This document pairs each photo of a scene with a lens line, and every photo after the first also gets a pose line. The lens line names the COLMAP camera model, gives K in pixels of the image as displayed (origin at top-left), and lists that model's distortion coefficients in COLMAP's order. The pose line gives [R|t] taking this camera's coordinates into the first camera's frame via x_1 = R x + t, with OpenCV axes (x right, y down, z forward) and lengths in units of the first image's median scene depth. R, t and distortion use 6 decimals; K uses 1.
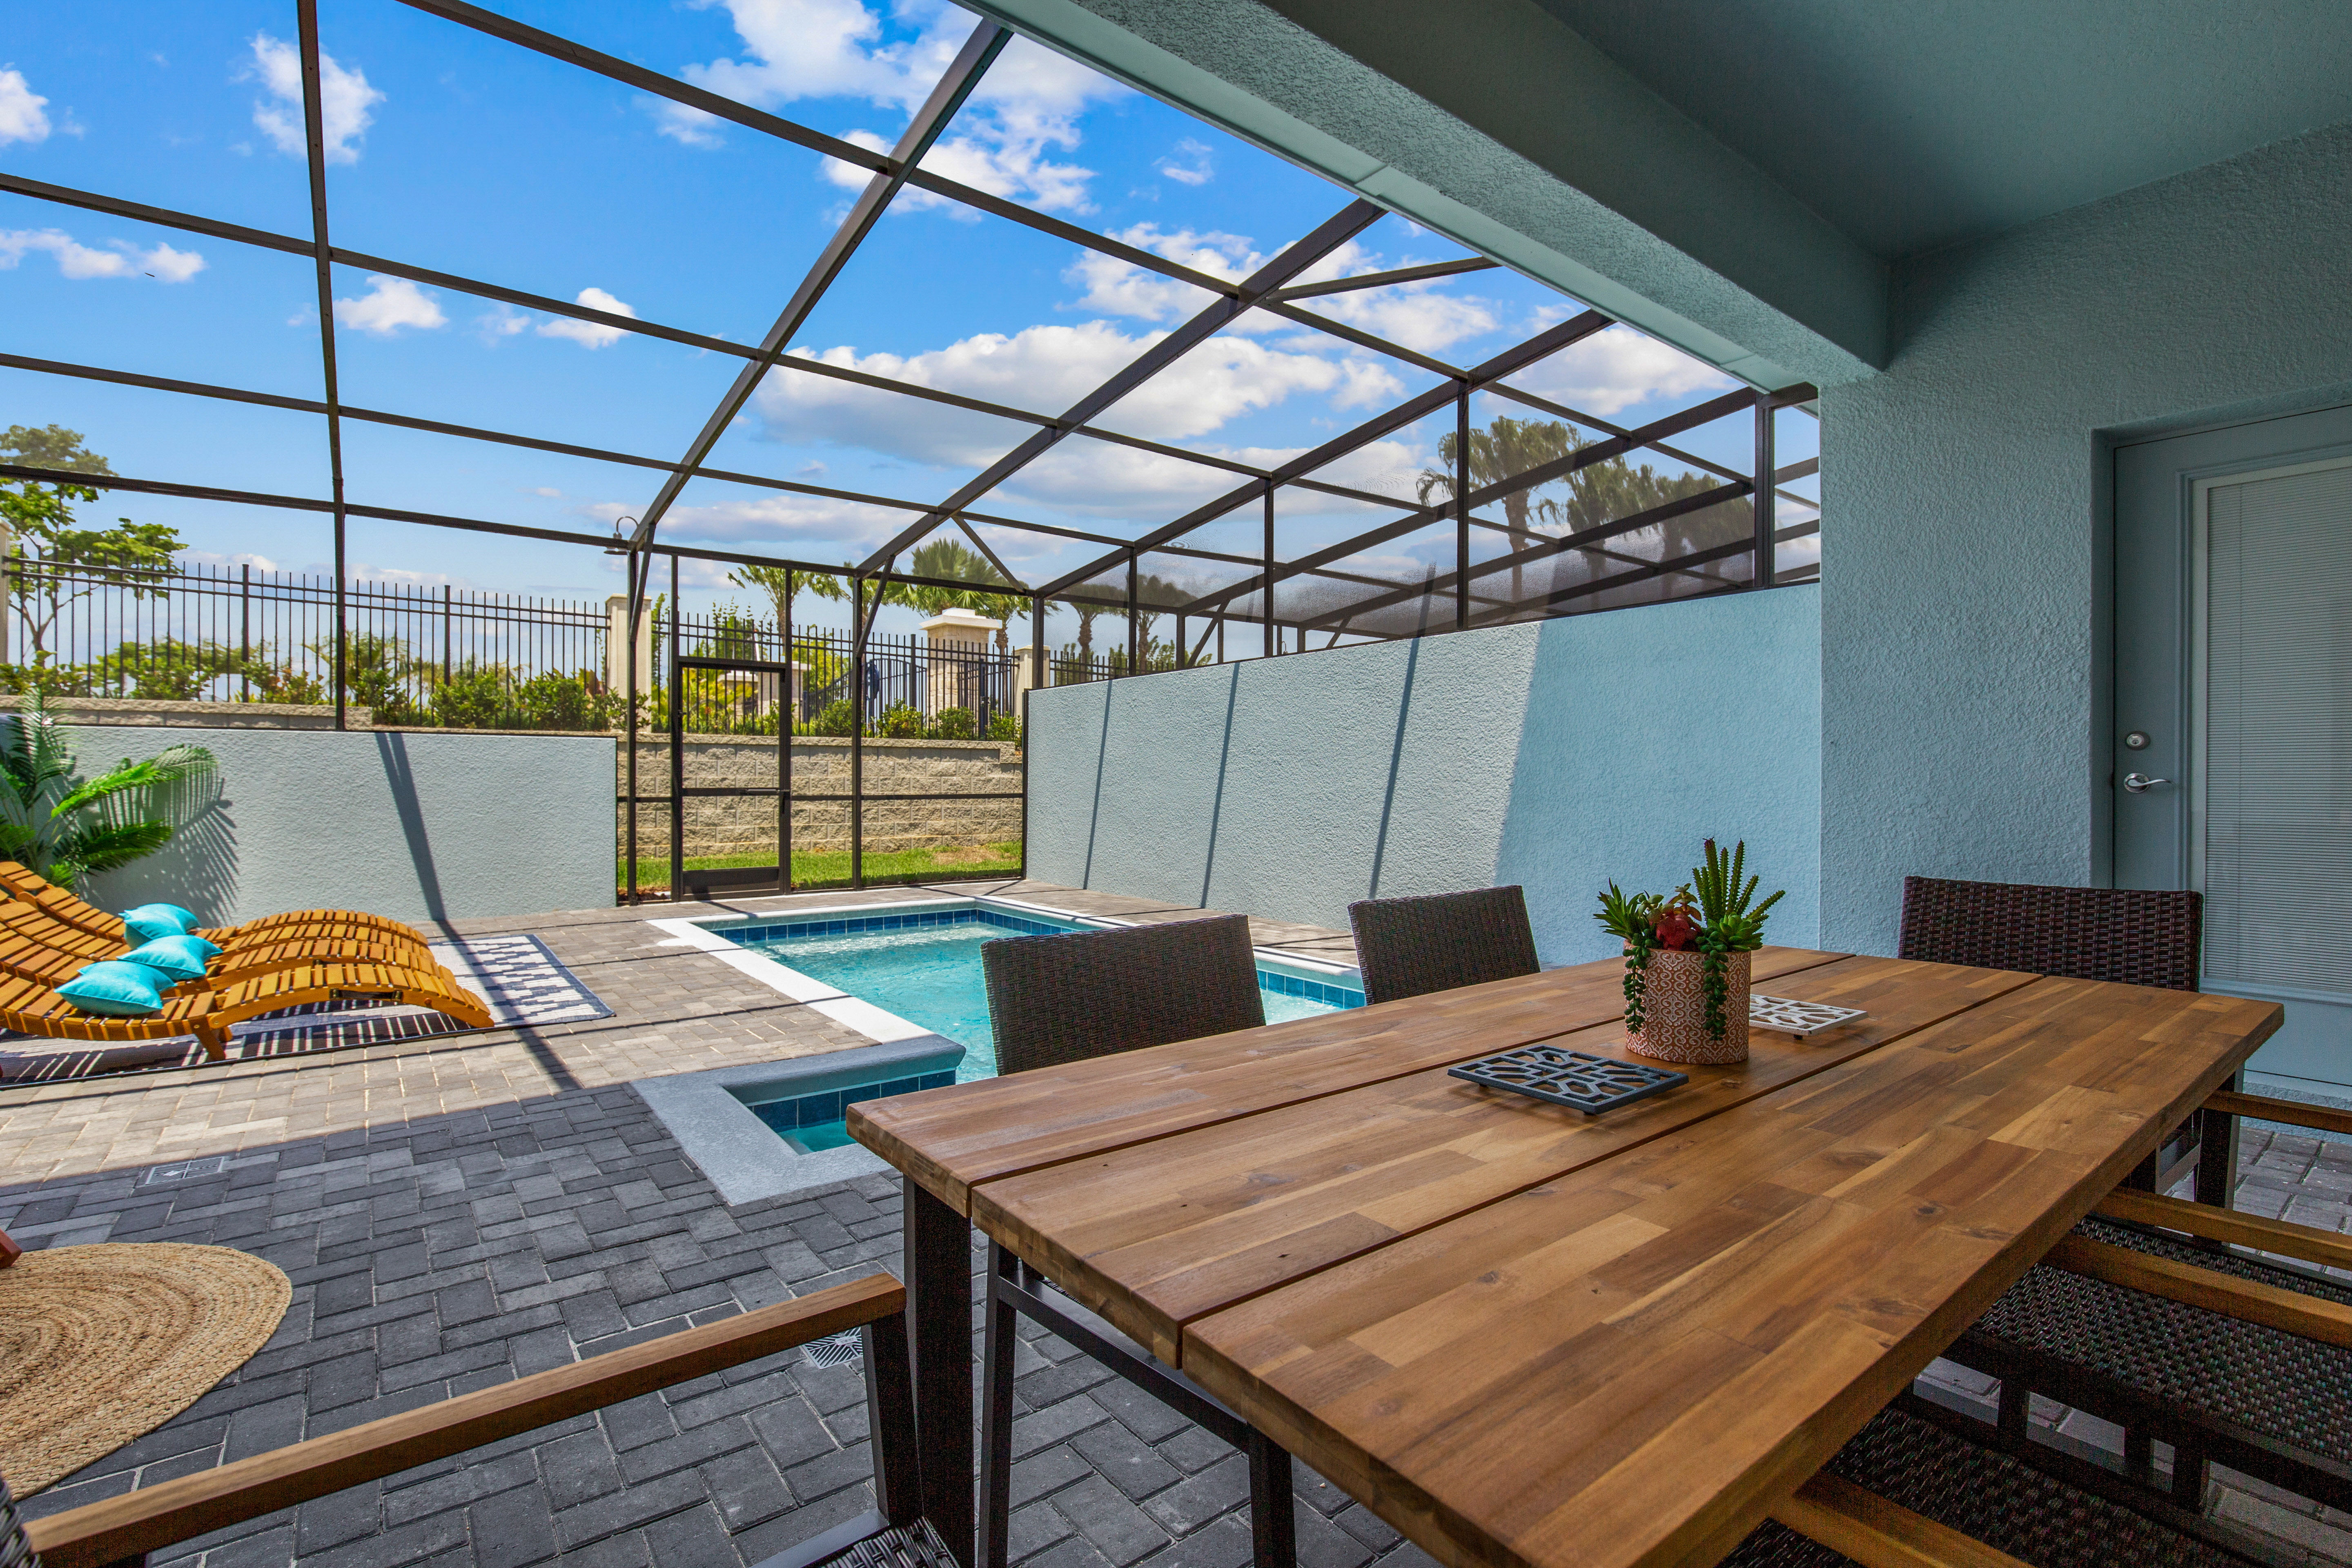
lens RADIAL K [[1094.6, 0, 1176.0], [0, 1094.6, 784.0], [0, 0, 1]] dist [-0.003647, -0.000442]
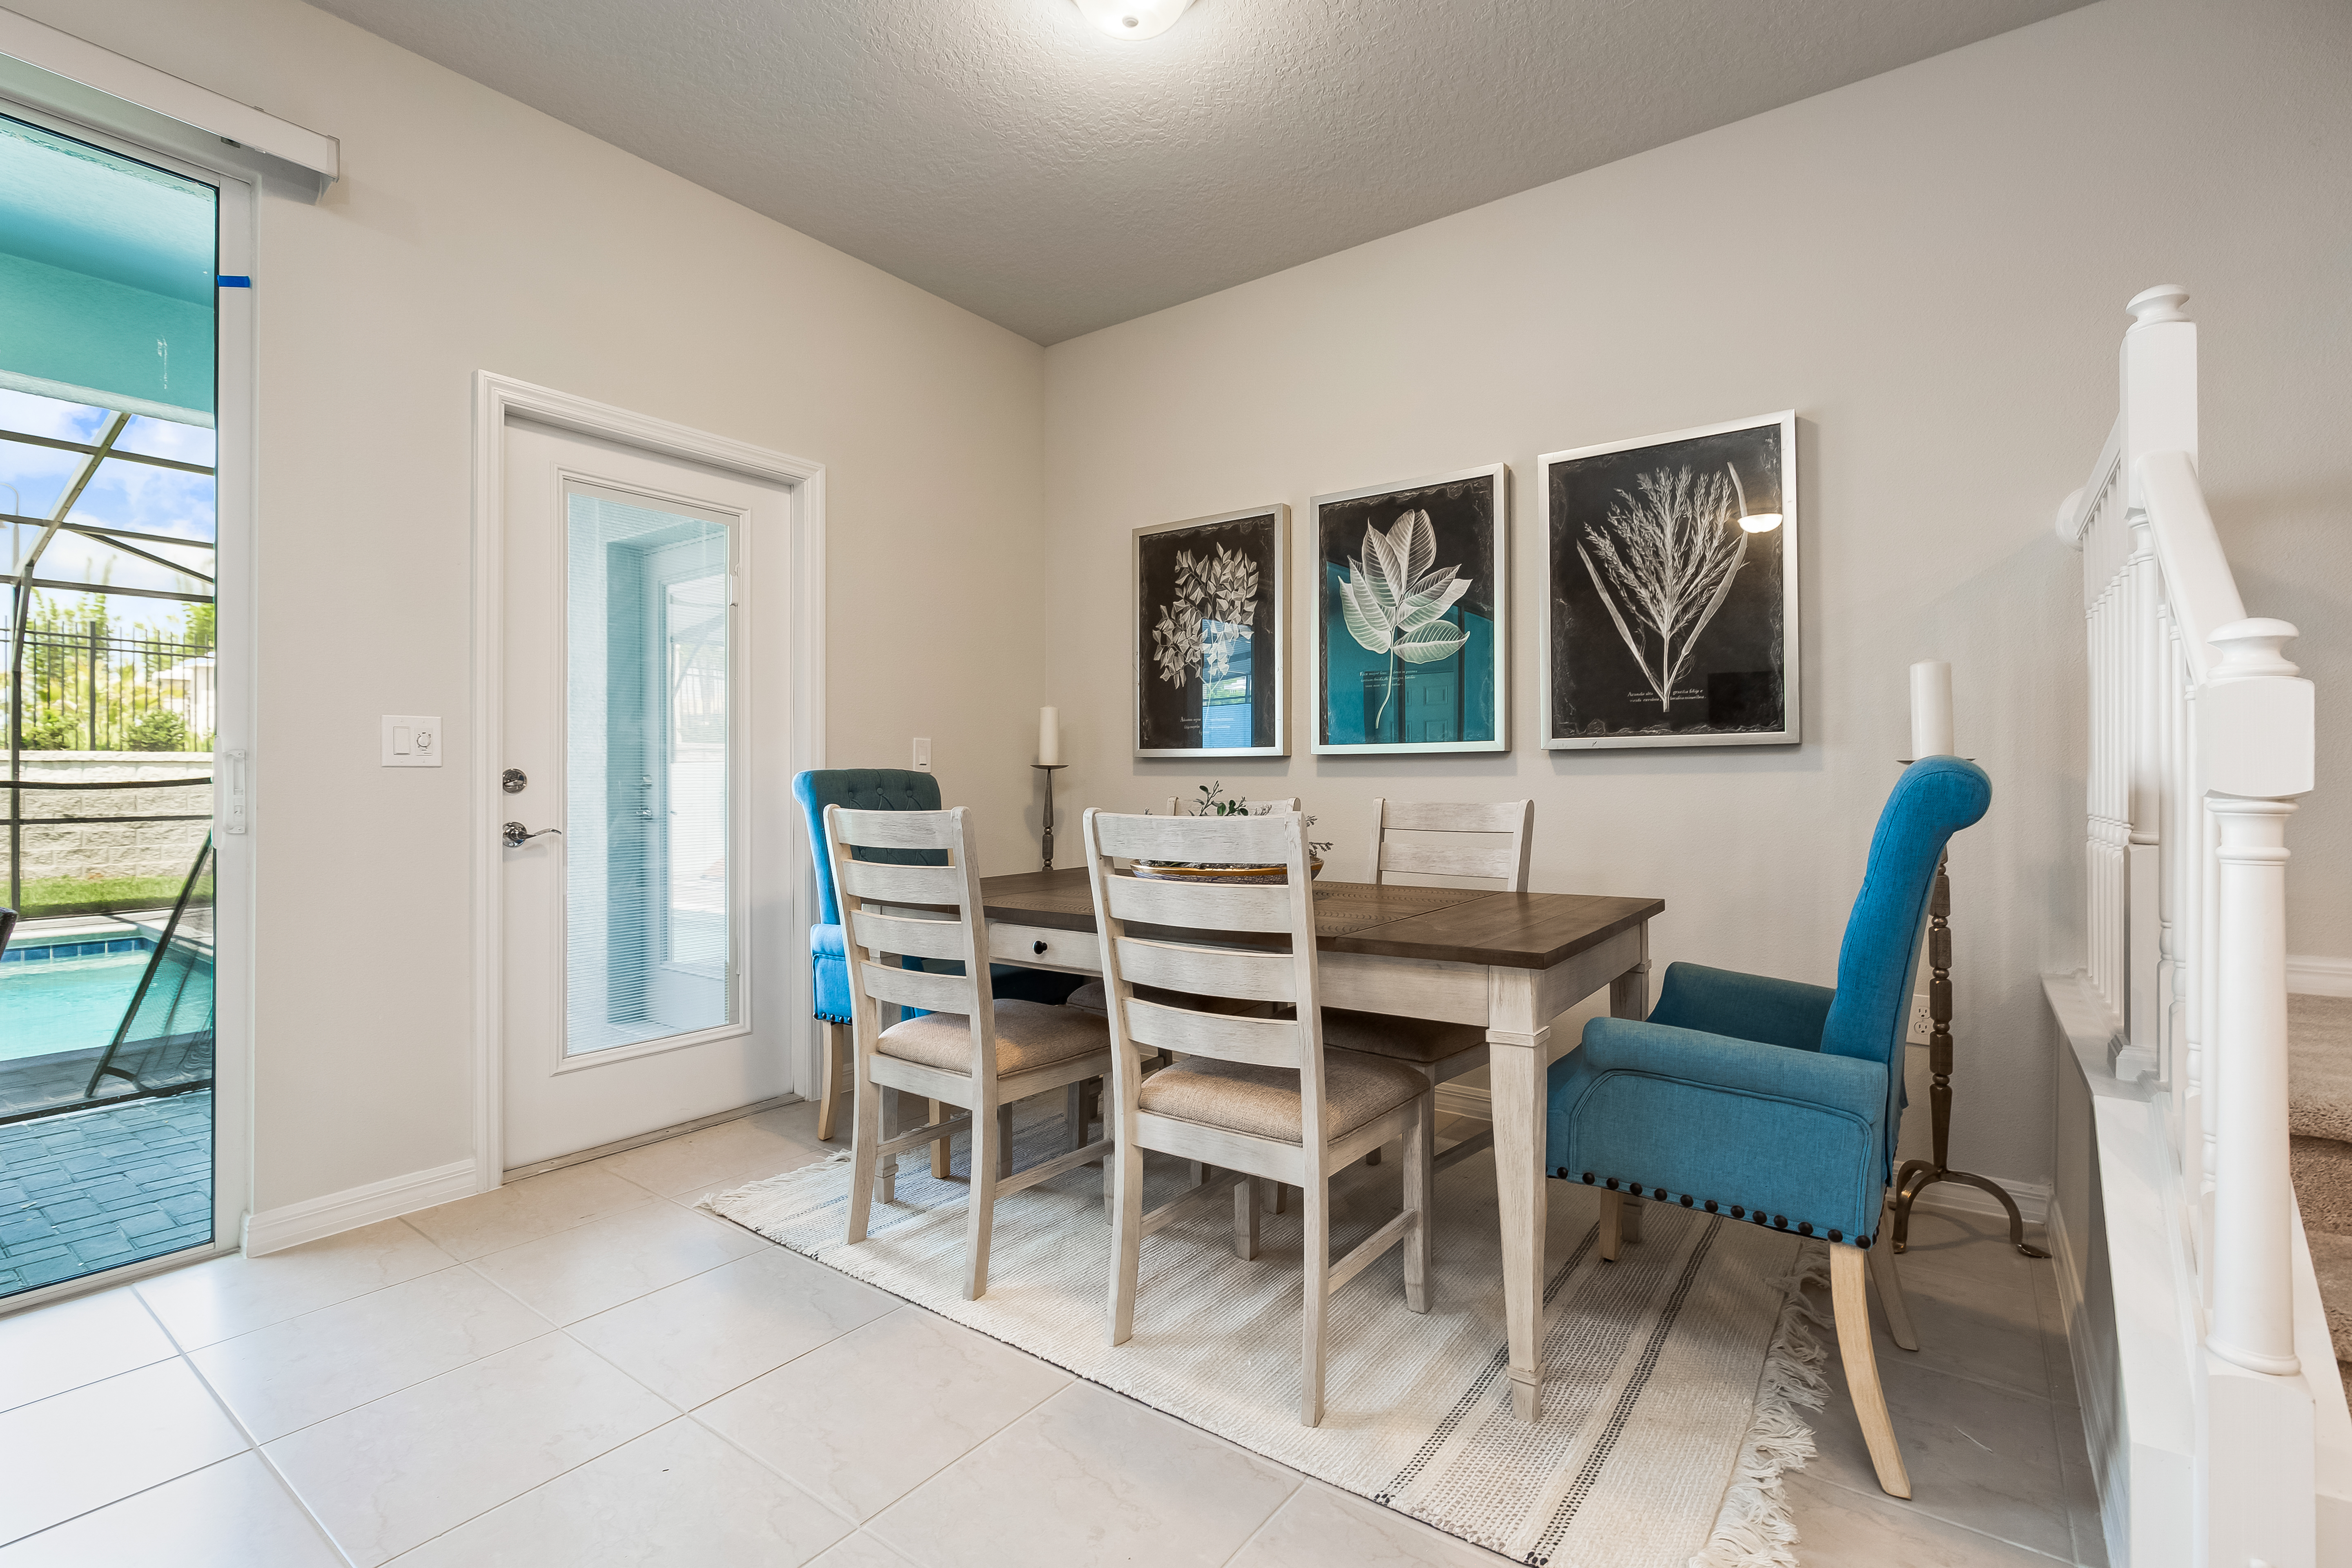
lens RADIAL K [[1063.1, 0, 1177.8], [0, 1063.1, 772.2], [0, 0, 1]] dist [-0.002410, -0.000162]
pose [[0.965342, -0.000341, 0.260989, 0.448921], [0.005448, 0.999808, -0.018845, -0.007774], [-0.260932, 0.019614, 0.965158, -0.139838]]
